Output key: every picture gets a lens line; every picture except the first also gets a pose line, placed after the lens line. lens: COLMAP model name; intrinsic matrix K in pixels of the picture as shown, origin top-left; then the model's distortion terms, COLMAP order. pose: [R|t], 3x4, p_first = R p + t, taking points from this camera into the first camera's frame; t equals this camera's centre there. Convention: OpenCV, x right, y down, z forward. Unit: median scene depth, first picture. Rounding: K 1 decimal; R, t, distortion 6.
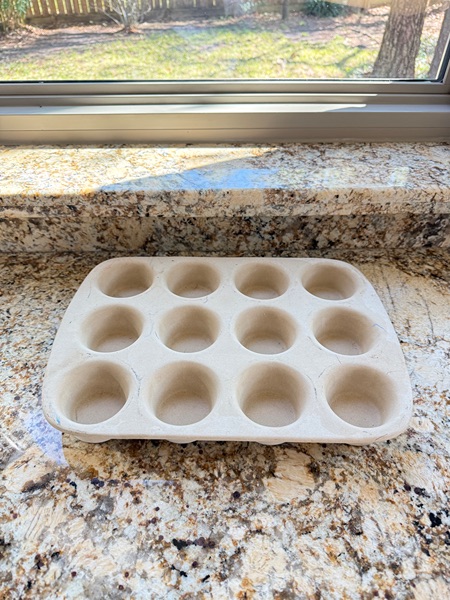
lens RADIAL K [[448.4, 0, 226.8], [0, 448.4, 302.3], [0, 0, 1]] dist [0.056603, -0.101938]
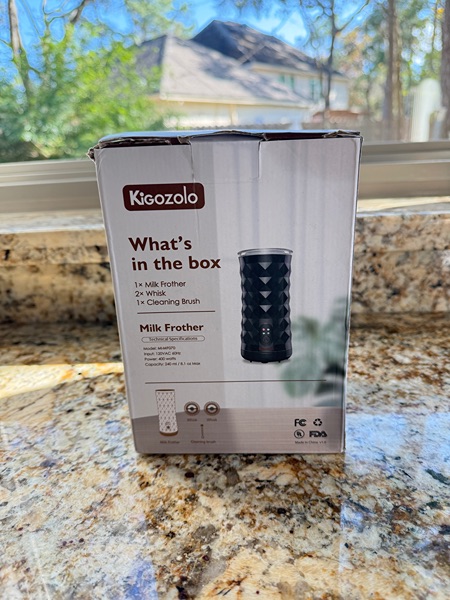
lens RADIAL K [[456.3, 0, 223.3], [0, 456.3, 292.8], [0, 0, 1]] dist [-0.024314, -0.002019]
pose [[0.995412, -0.032446, -0.090012, -0.295371], [-0.007281, 0.912333, -0.409385, 0.194422], [0.095404, 0.408162, 0.907911, 0.308121]]
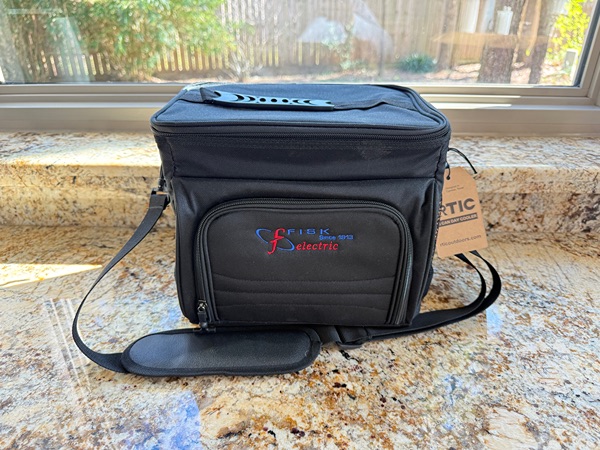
lens RADIAL K [[454.0, 0, 296.9], [0, 454.0, 227.0], [0, 0, 1]] dist [-0.012510, 0.003722]
pose [[0.998805, 0.019405, -0.044861, -0.179301], [-0.029900, 0.968629, -0.246707, 0.156068], [0.038666, 0.247753, 0.968051, -0.000853]]
